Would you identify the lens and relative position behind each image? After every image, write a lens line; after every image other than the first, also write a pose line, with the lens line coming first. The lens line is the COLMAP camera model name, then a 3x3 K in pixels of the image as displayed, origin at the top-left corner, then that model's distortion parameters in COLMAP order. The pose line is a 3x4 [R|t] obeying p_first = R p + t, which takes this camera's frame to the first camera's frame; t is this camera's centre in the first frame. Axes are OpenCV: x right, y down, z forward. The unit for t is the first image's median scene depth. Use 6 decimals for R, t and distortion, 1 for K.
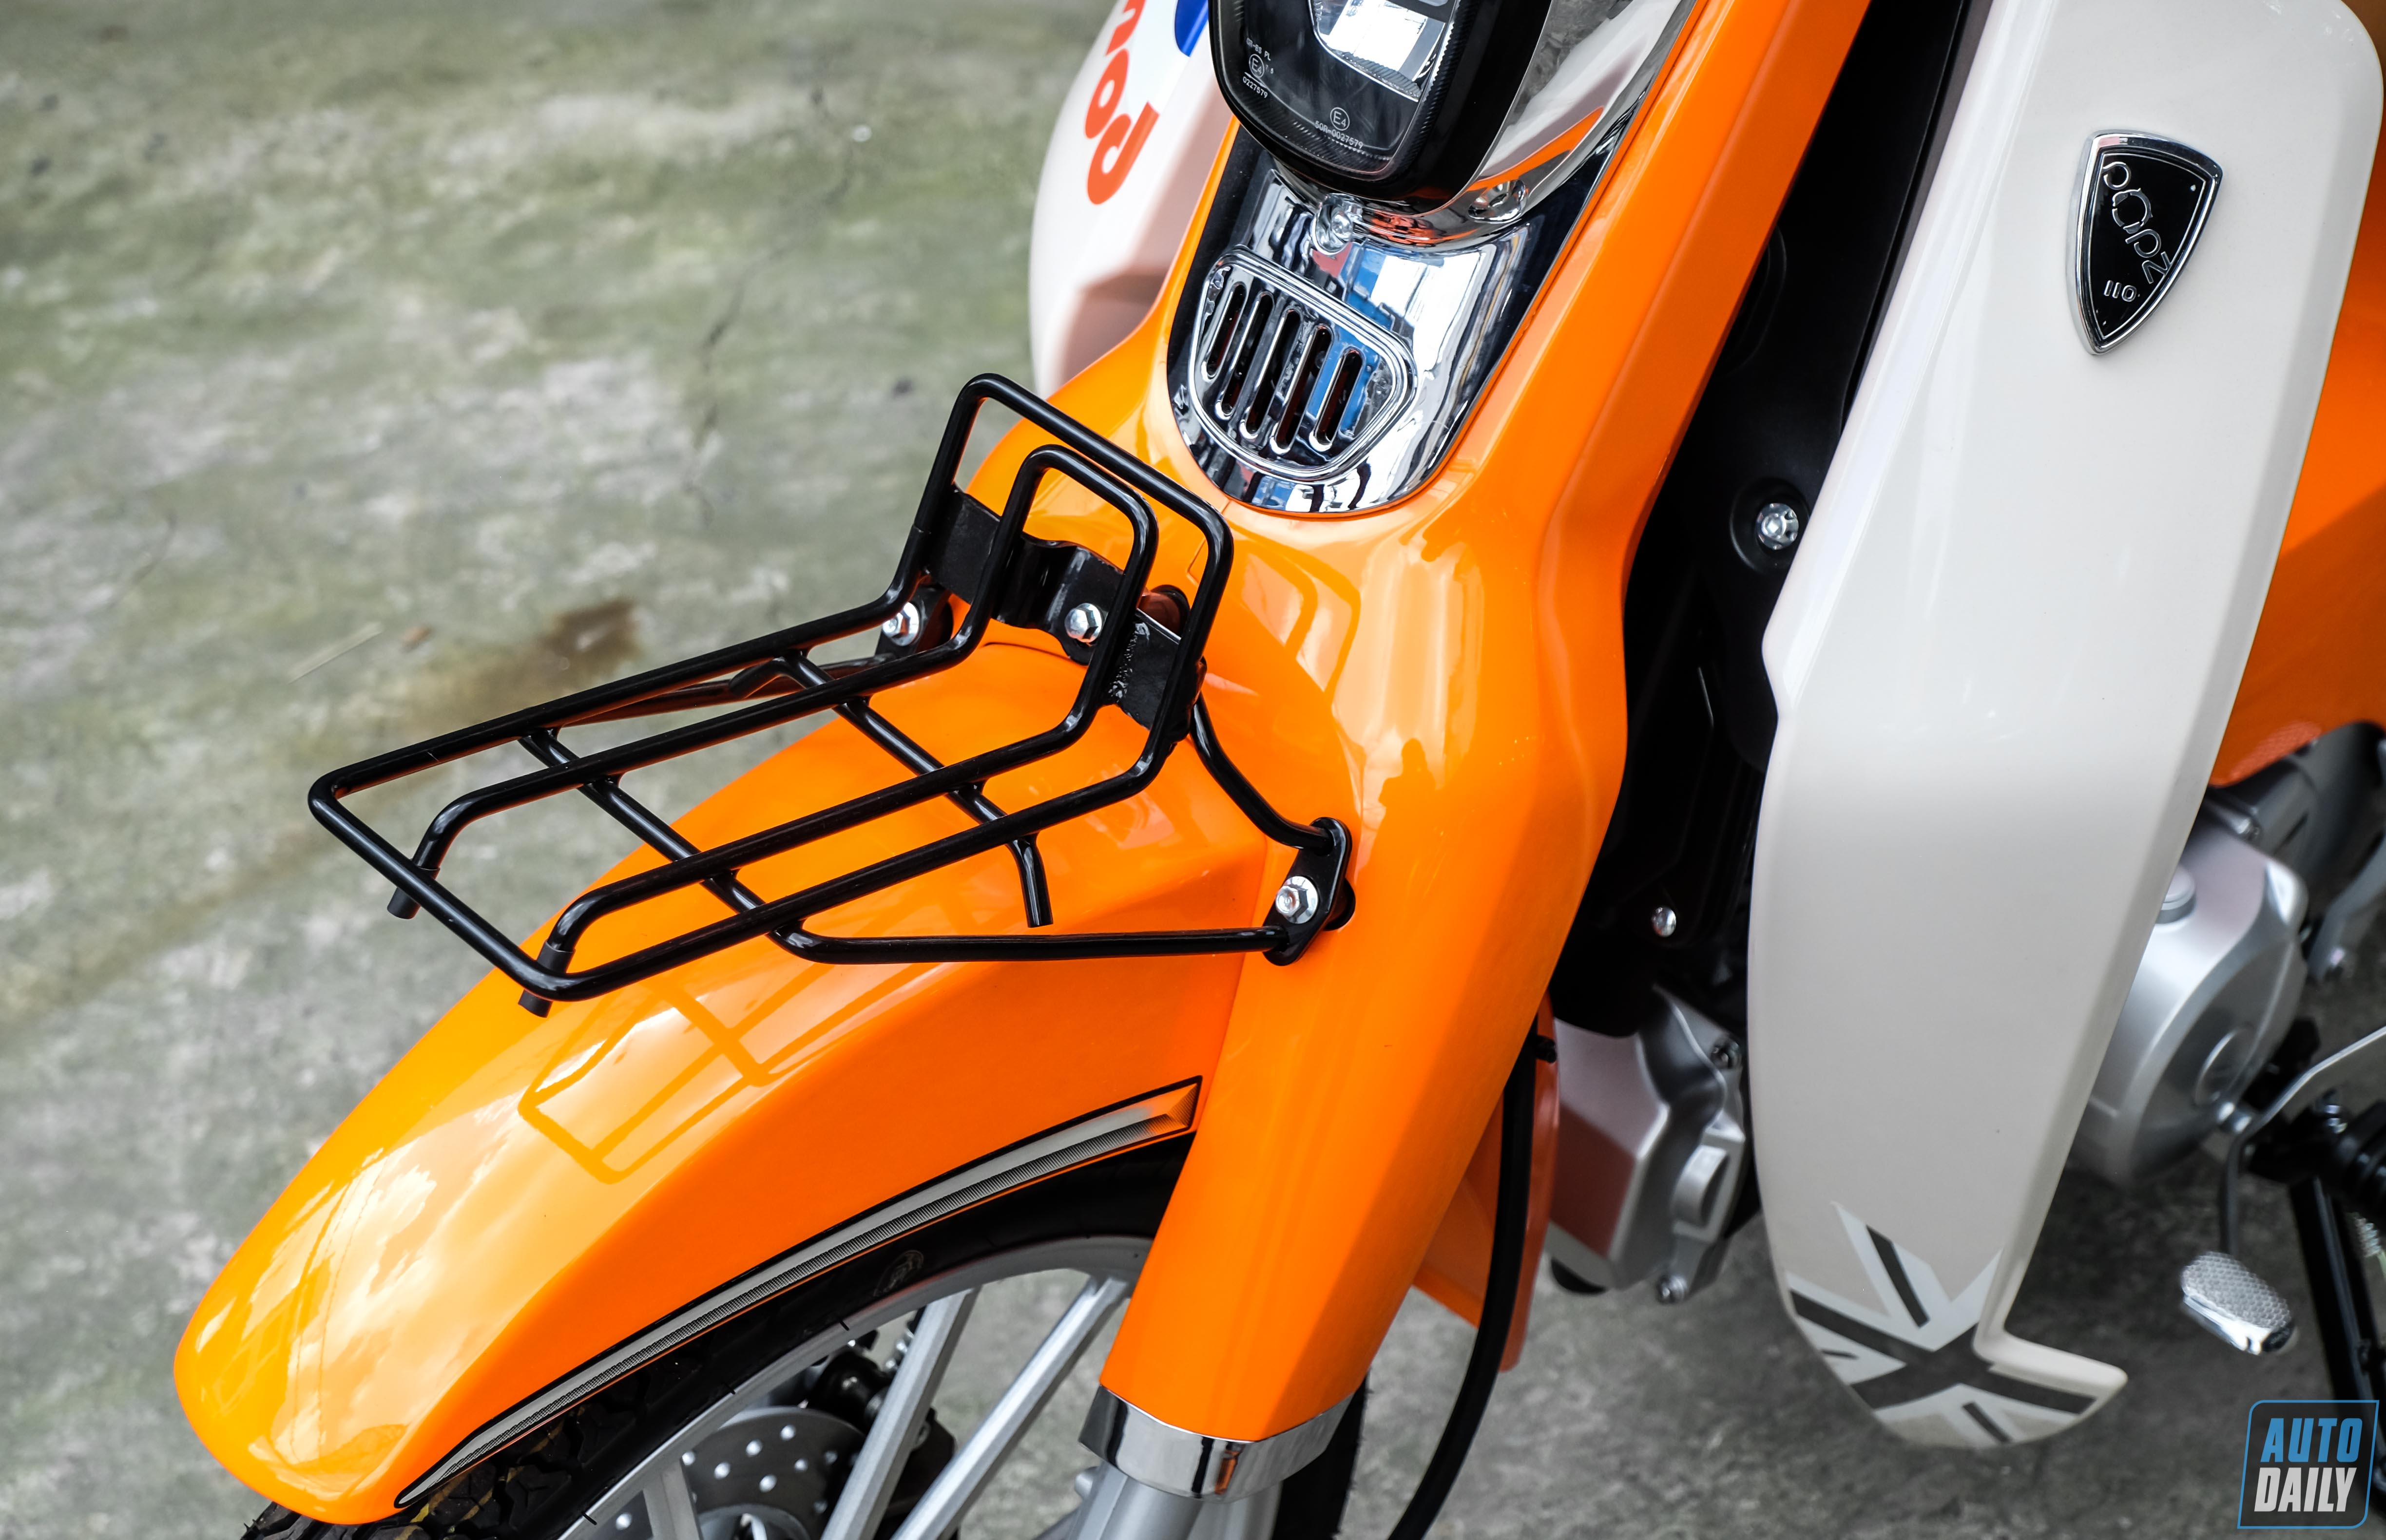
lens RADIAL K [[3917.3, 0, 1189.6], [0, 3917.3, 753.3], [0, 0, 1]] dist [-0.015833, 0.000000]
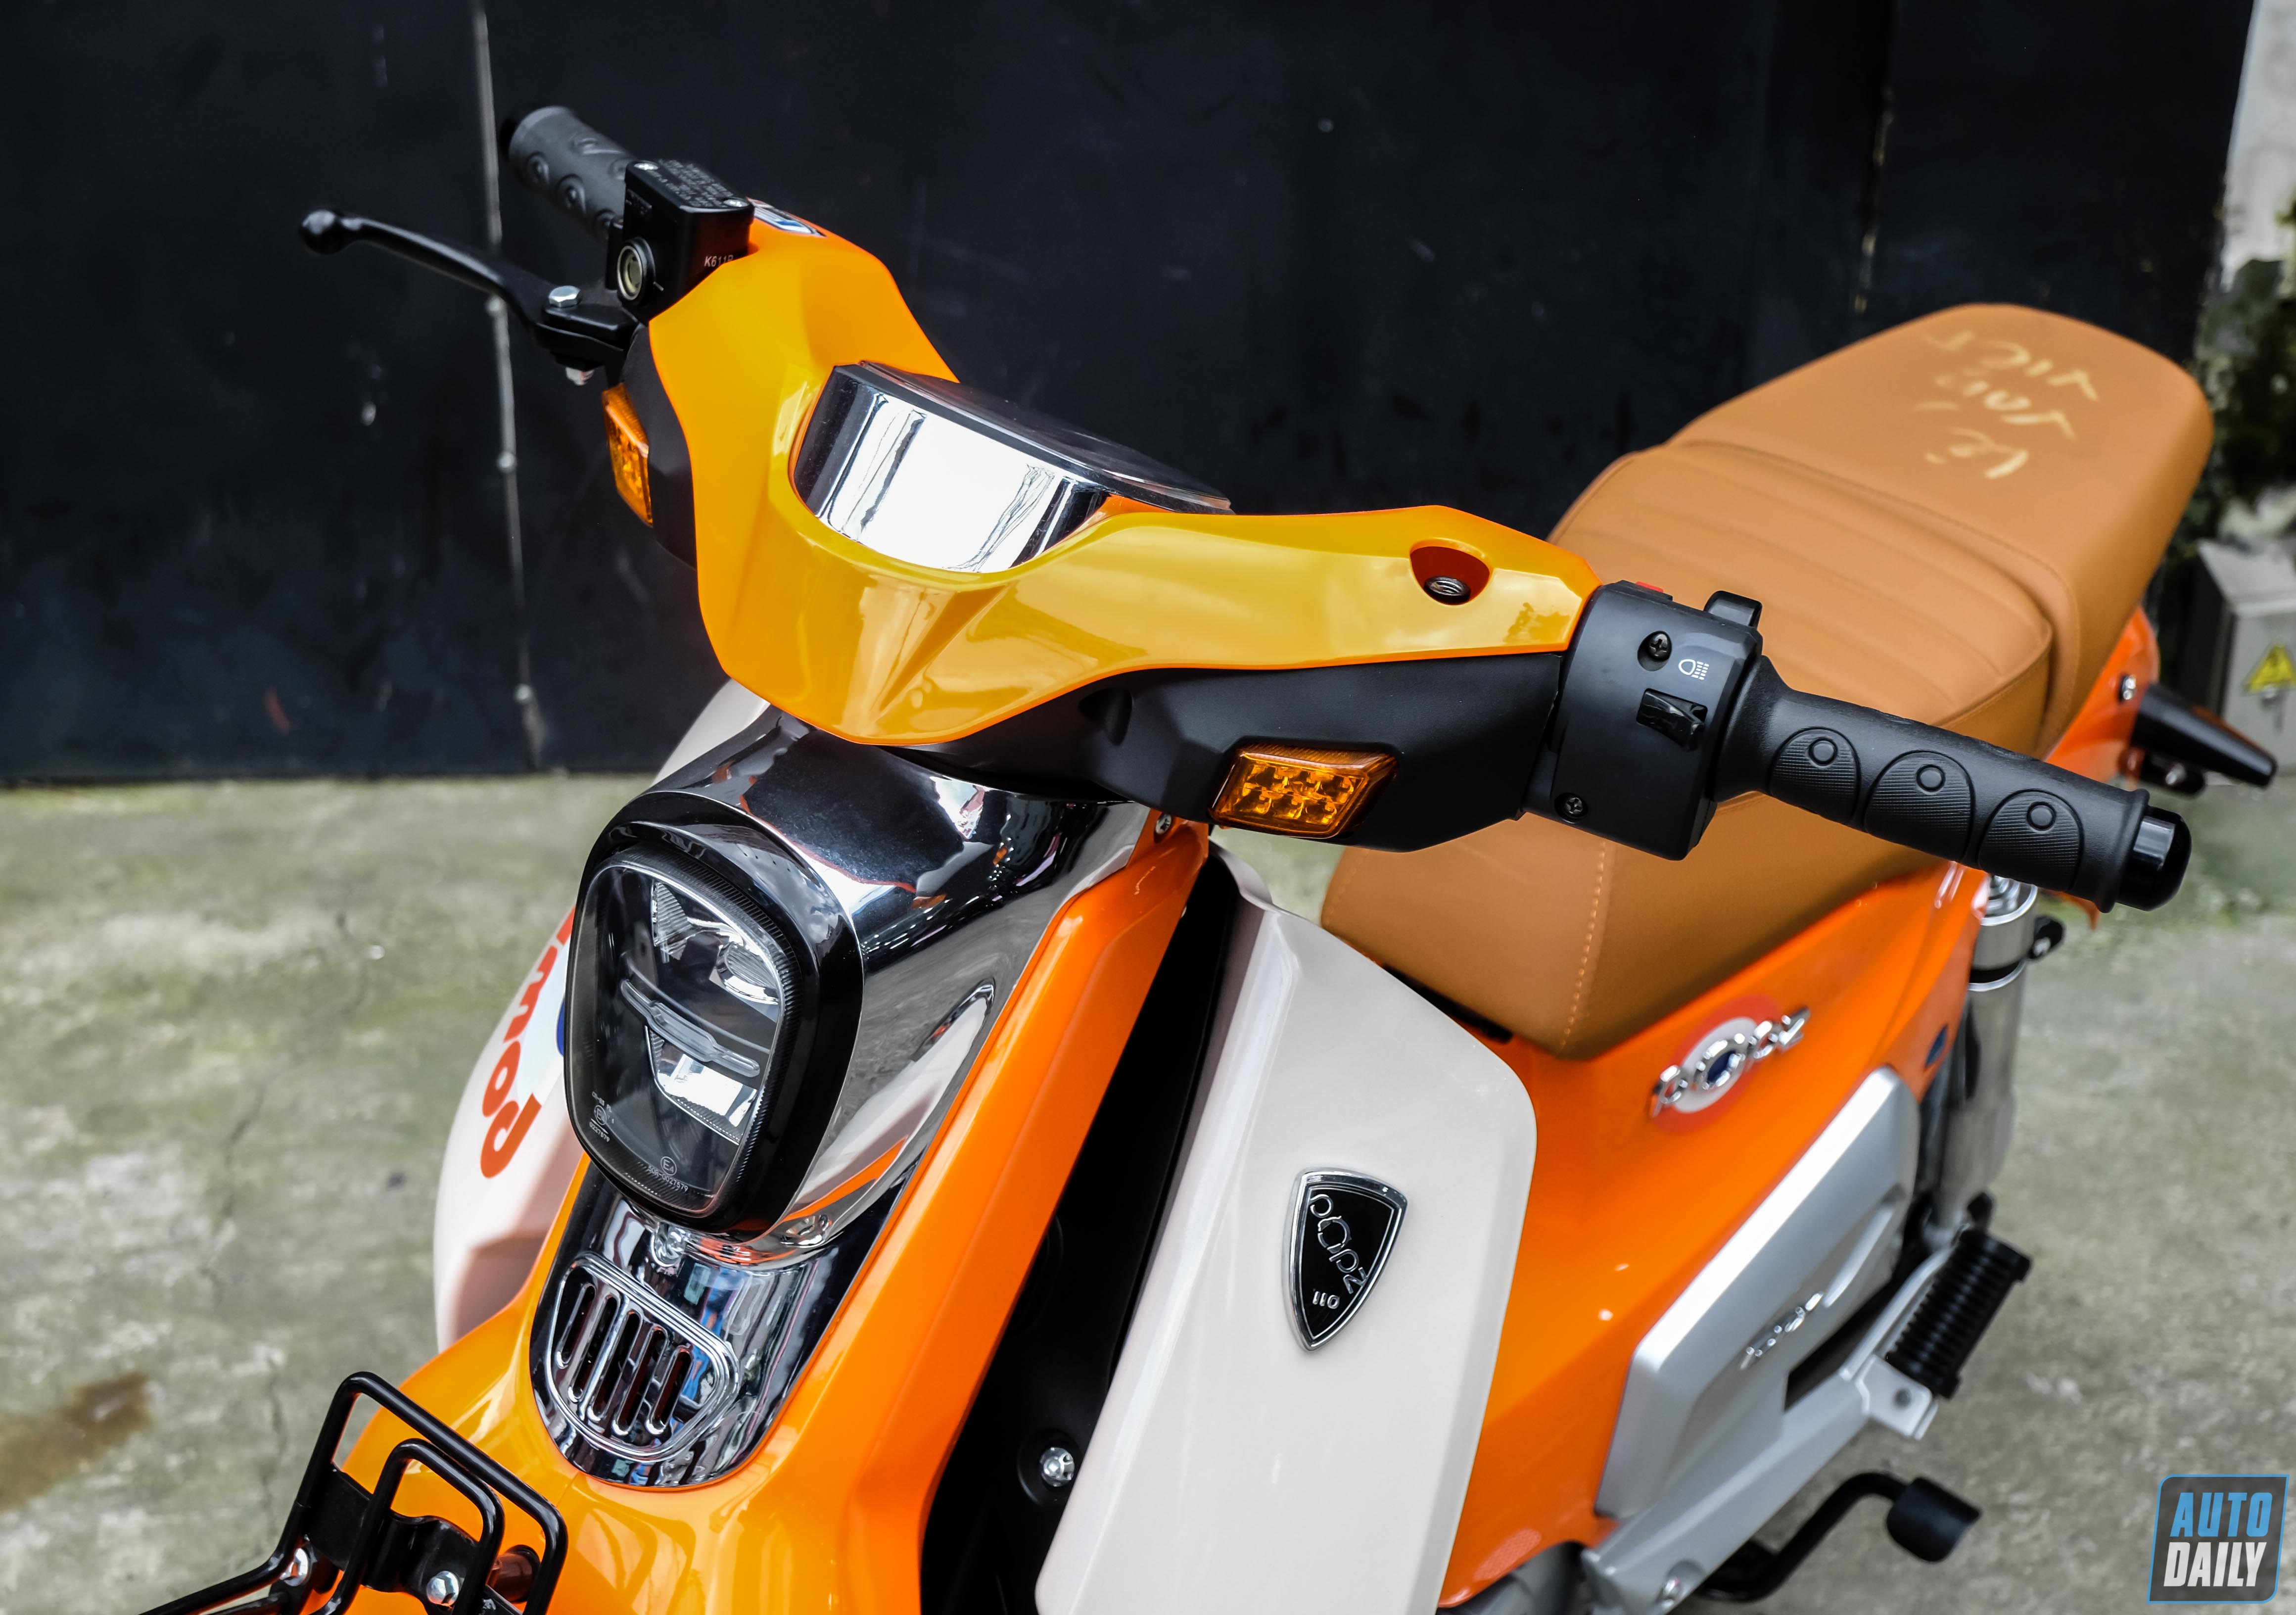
lens RADIAL K [[3152.0, 0, 1165.4], [0, 3152.0, 822.0], [0, 0, 1]] dist [-0.021490, 0.000000]
pose [[0.989176, 0.017742, 0.145660, 0.040181], [0.007150, 0.985657, -0.168612, -0.089286], [-0.146562, 0.167828, 0.974861, 0.032775]]
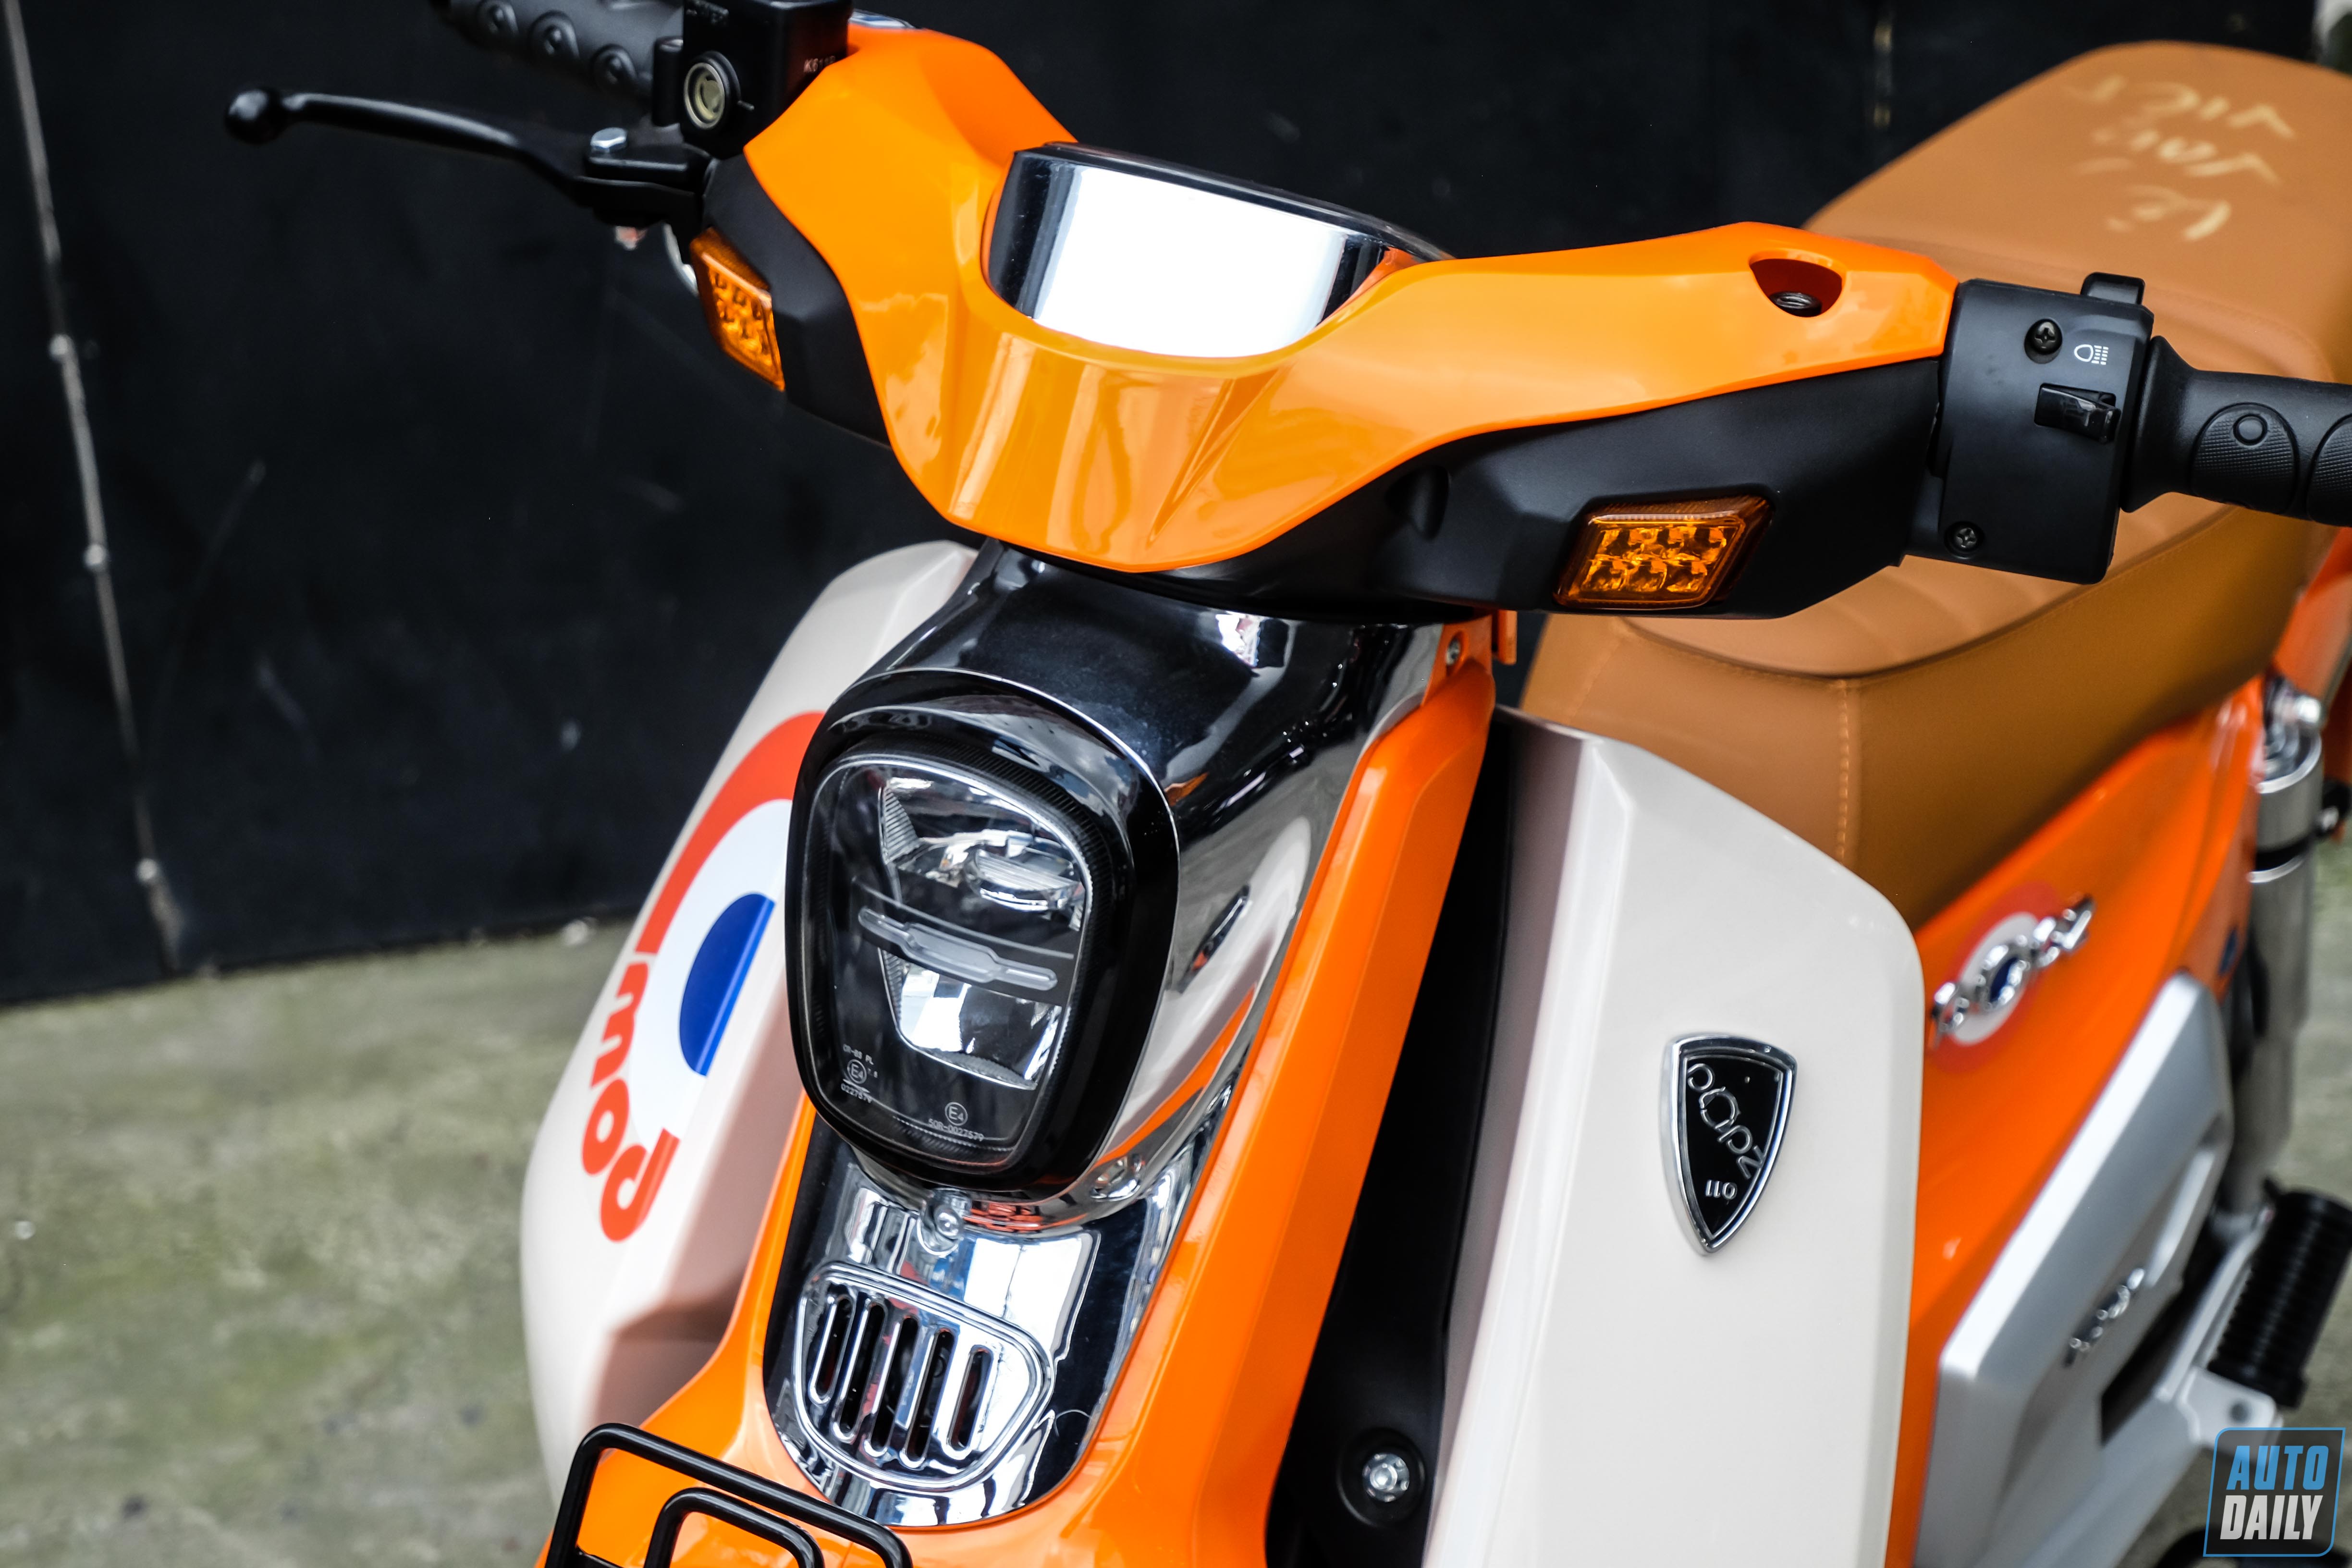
lens RADIAL K [[4476.9, 0, 1174.5], [0, 4476.9, 770.6], [0, 0, 1]] dist [-0.030600, 0.000000]
pose [[0.969011, -0.101910, 0.225014, -0.131815], [0.152587, 0.963305, -0.220820, 0.009857], [-0.194253, 0.248312, 0.949003, -0.084563]]
